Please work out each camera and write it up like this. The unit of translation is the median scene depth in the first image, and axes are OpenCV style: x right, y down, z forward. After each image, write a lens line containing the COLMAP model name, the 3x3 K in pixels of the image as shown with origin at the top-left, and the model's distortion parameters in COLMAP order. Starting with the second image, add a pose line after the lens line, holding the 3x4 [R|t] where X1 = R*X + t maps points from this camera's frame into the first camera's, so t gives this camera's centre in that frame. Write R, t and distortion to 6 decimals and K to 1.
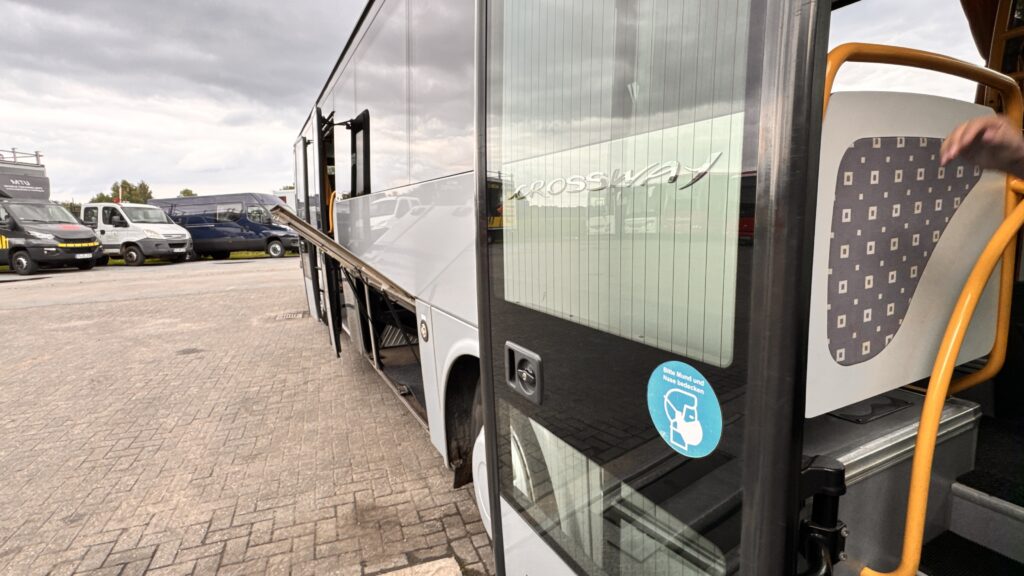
lens RADIAL K [[492.9, 0, 513.6], [0, 492.9, 280.7], [0, 0, 1]] dist [0.000913, 0.000263]
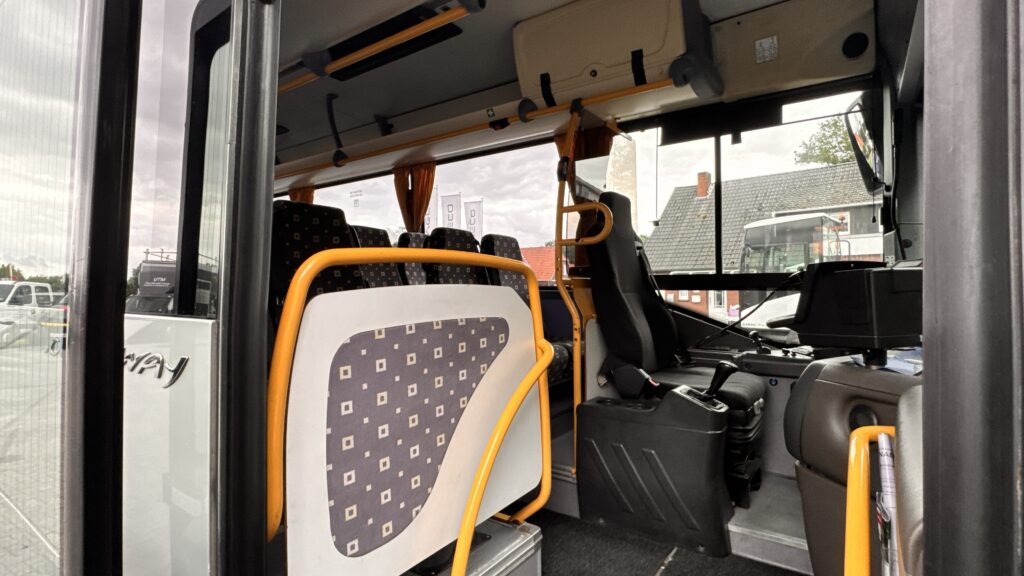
lens RADIAL K [[492.9, 0, 509.3], [0, 492.9, 290.3], [0, 0, 1]] dist [0.000913, 0.000263]
pose [[0.888045, 0.017294, 0.459431, 0.200857], [0.049619, 0.989850, -0.133170, -0.088489], [-0.457071, 0.141057, 0.878174, -0.034549]]
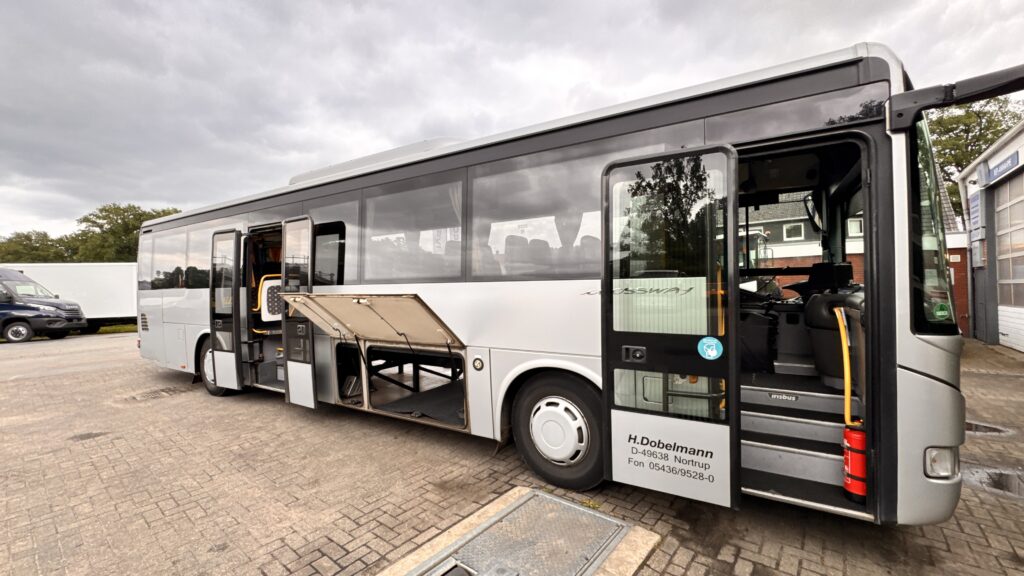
lens RADIAL K [[408.7, 0, 508.9], [0, 408.7, 282.7], [0, 0, 1]] dist [-0.002959, 0.000910]
pose [[0.852068, 0.016993, 0.523154, -0.935216], [0.064537, 0.988436, -0.137218, 0.023342], [-0.519437, 0.150682, 0.841119, -0.356143]]
